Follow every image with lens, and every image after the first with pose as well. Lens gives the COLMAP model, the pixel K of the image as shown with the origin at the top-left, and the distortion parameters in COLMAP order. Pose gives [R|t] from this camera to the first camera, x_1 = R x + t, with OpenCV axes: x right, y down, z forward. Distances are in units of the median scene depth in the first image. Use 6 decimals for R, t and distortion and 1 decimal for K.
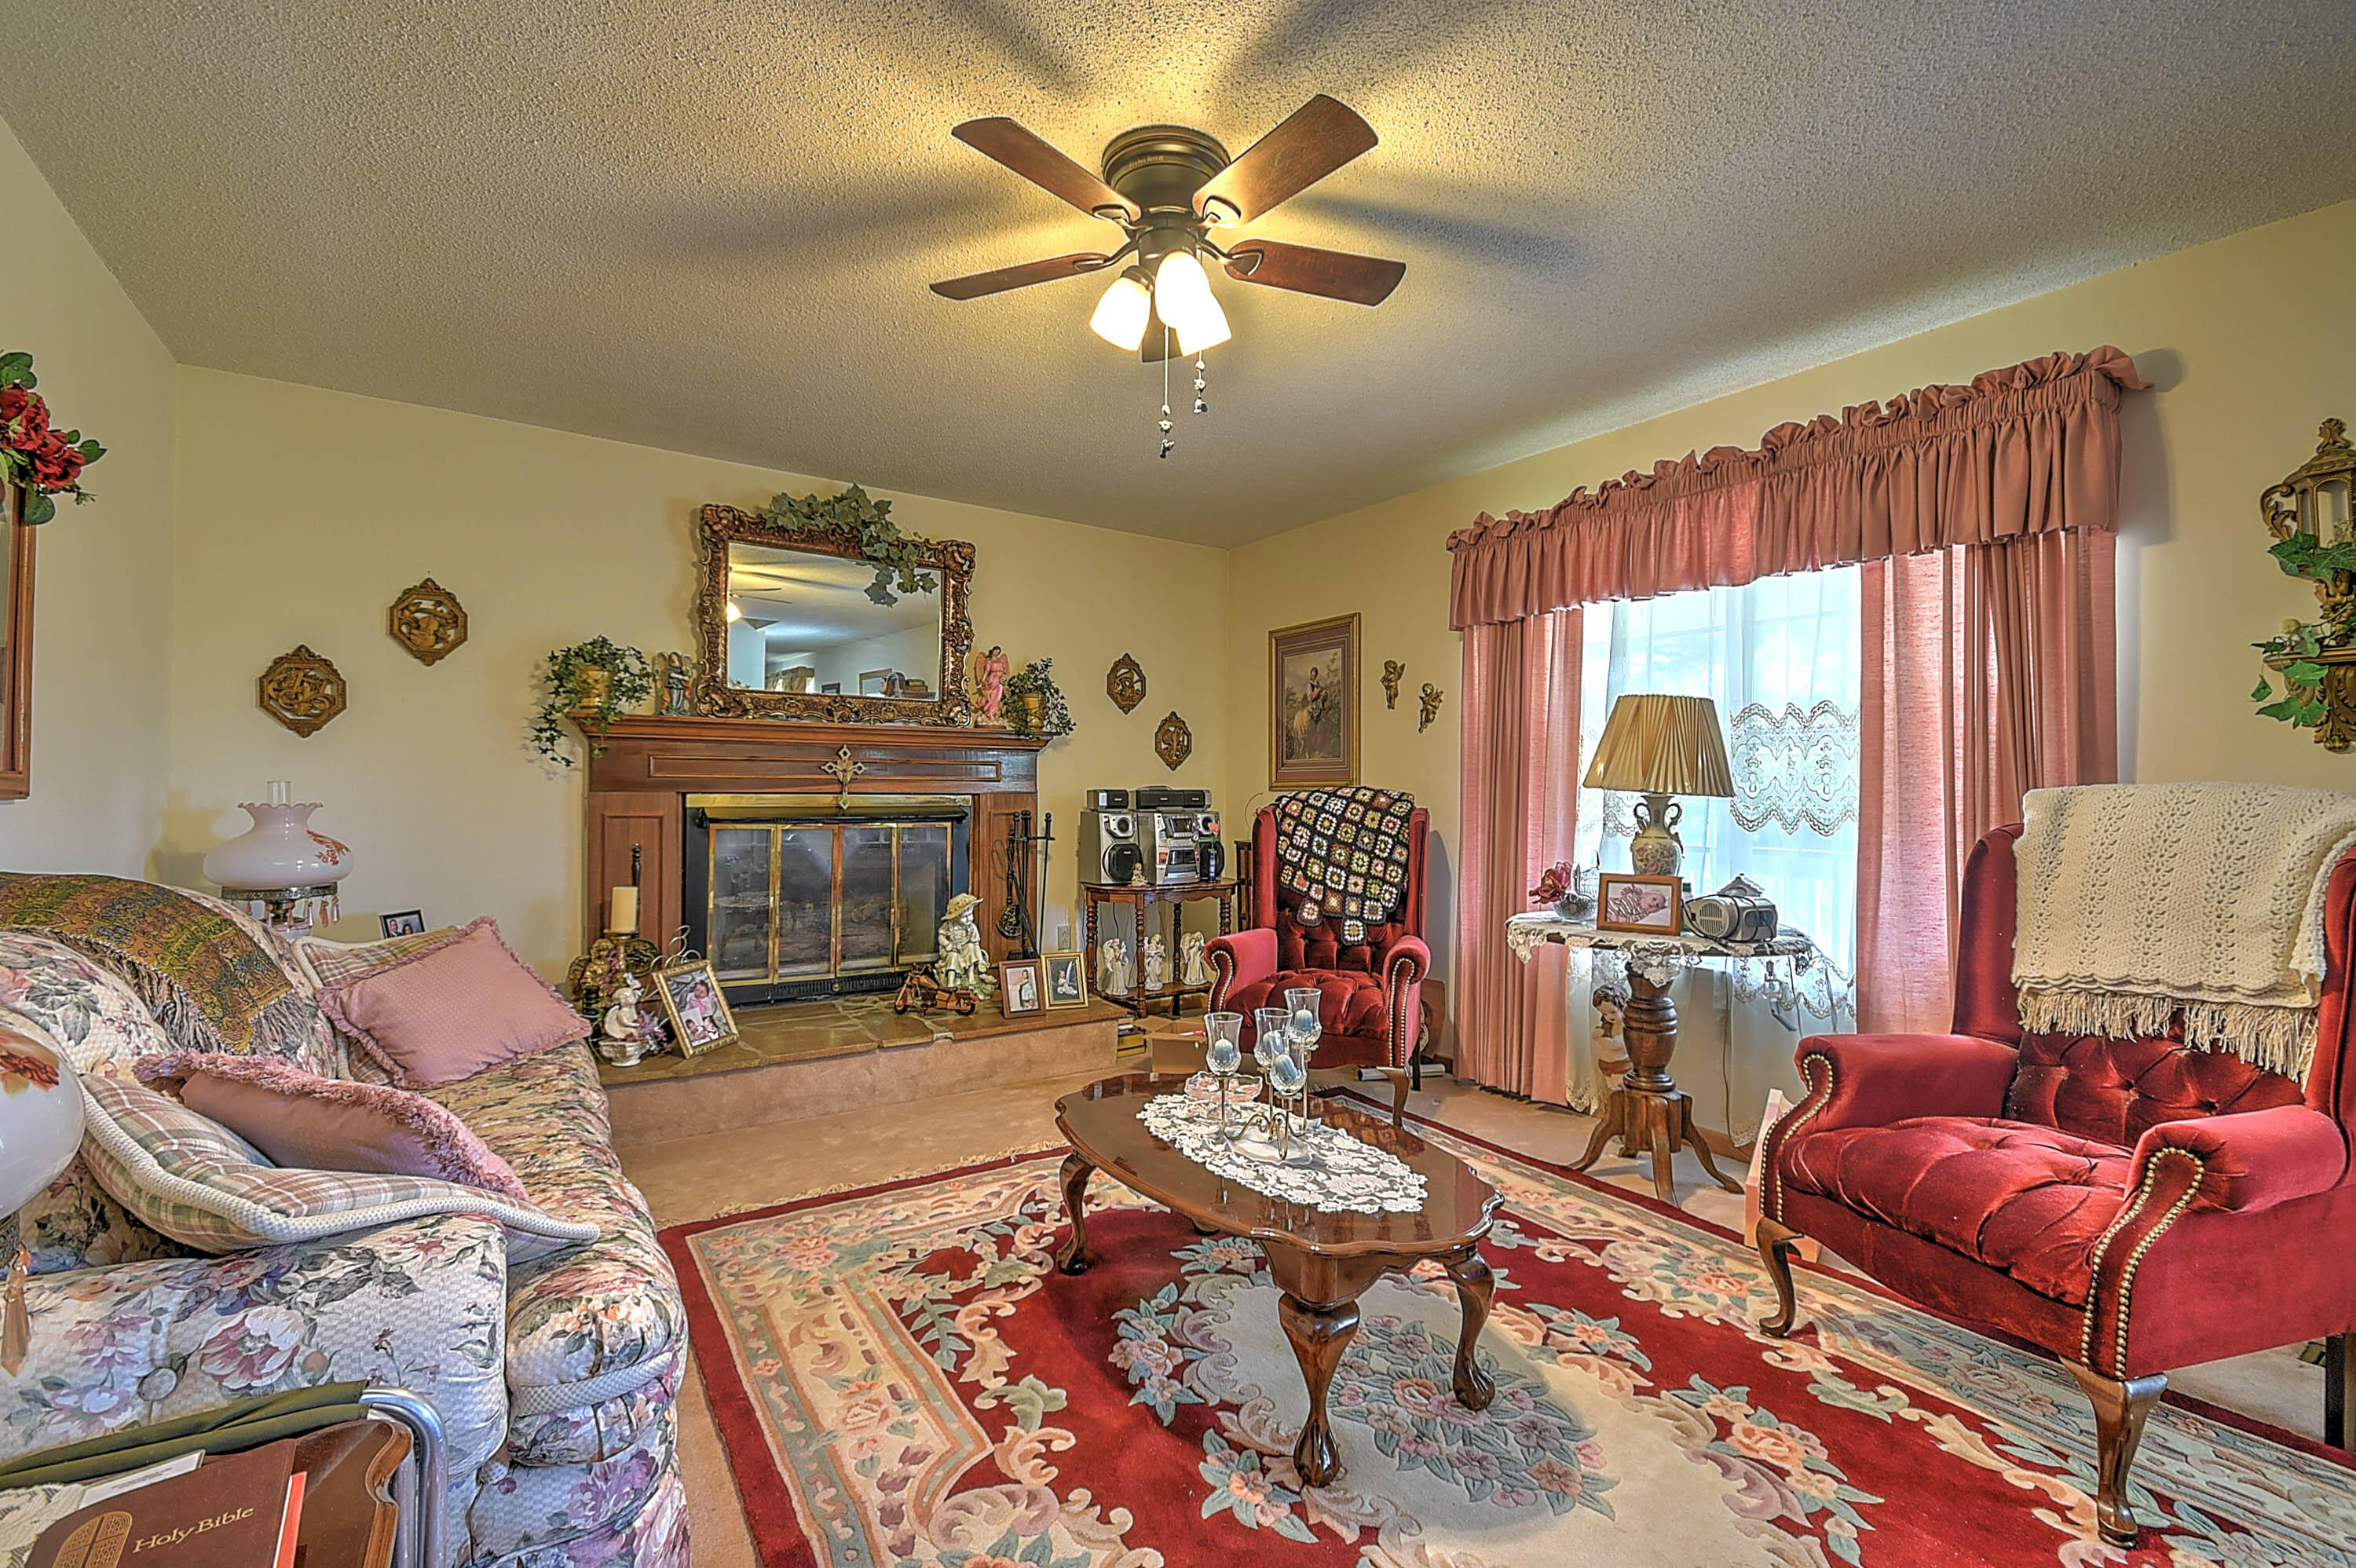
lens RADIAL K [[1027.9, 0, 1176.5], [0, 1027.9, 781.4], [0, 0, 1]] dist [0.002444, -0.000312]
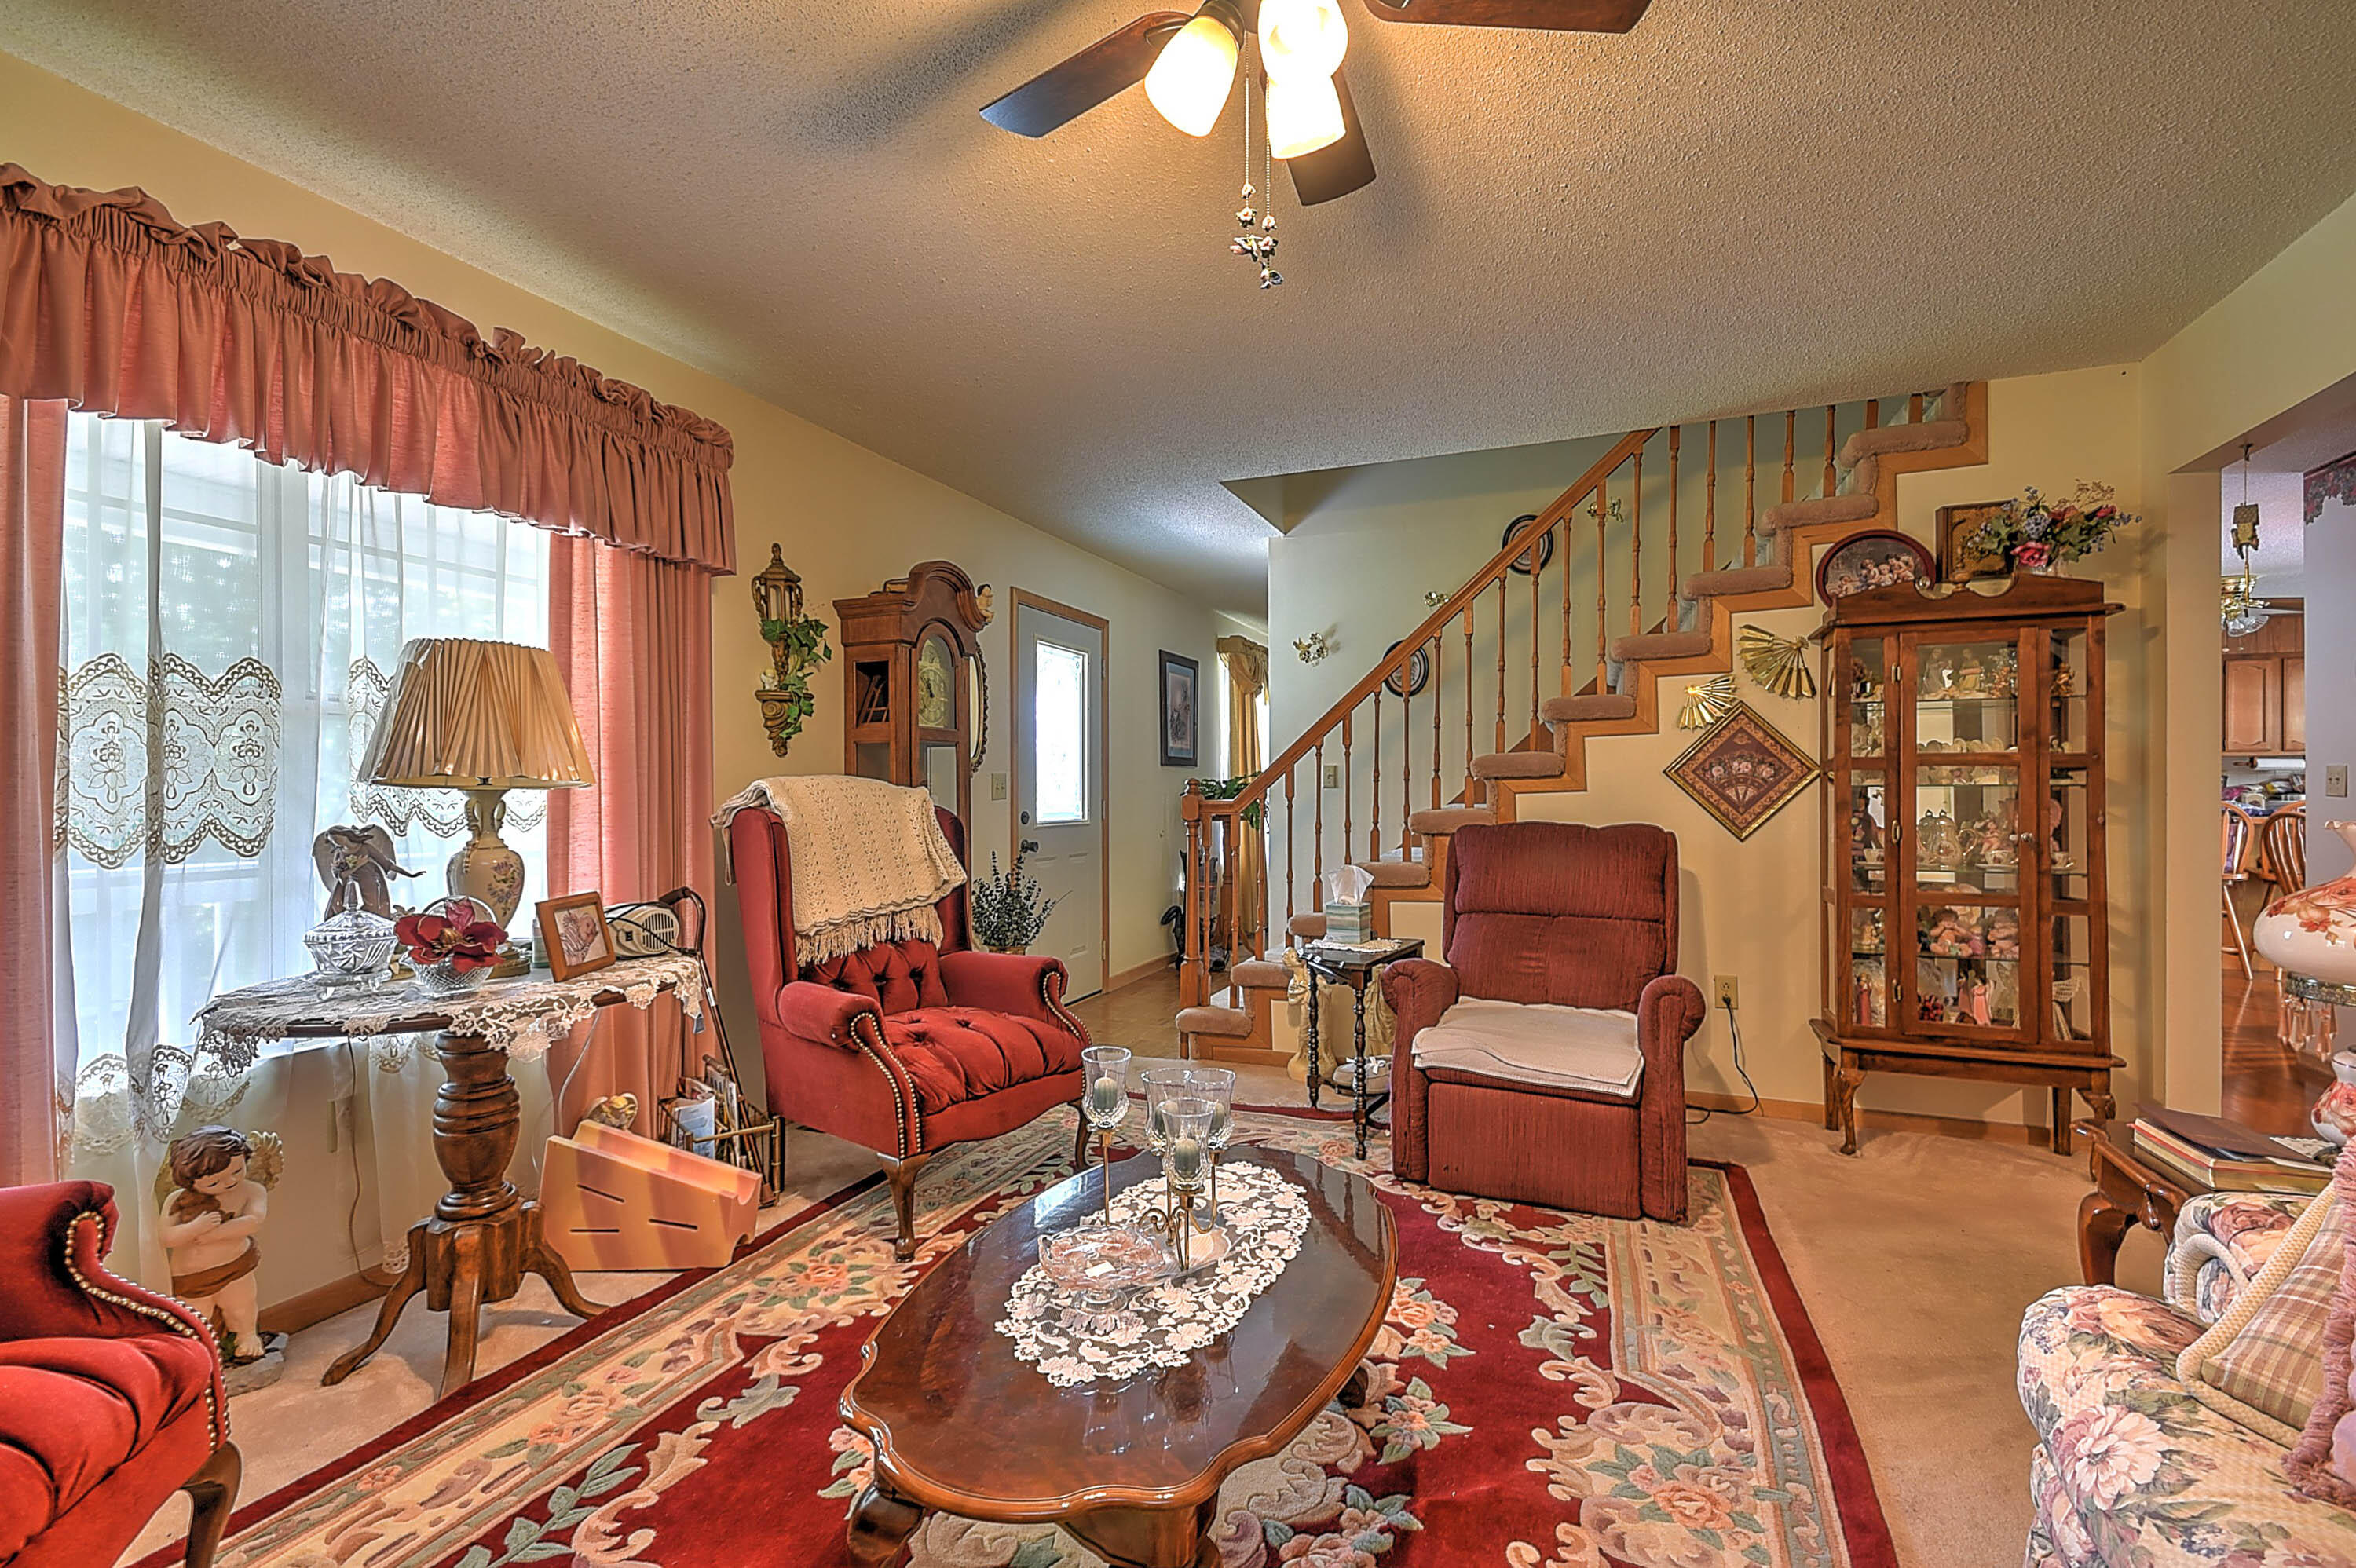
lens RADIAL K [[1027.9, 0, 1174.6], [0, 1027.9, 790.4], [0, 0, 1]] dist [0.002444, -0.000312]
pose [[-0.559735, -0.009410, 0.828618, -0.503299], [-0.006517, 0.999955, 0.006953, 0.009314], [-0.828646, -0.001508, -0.559771, 1.335275]]
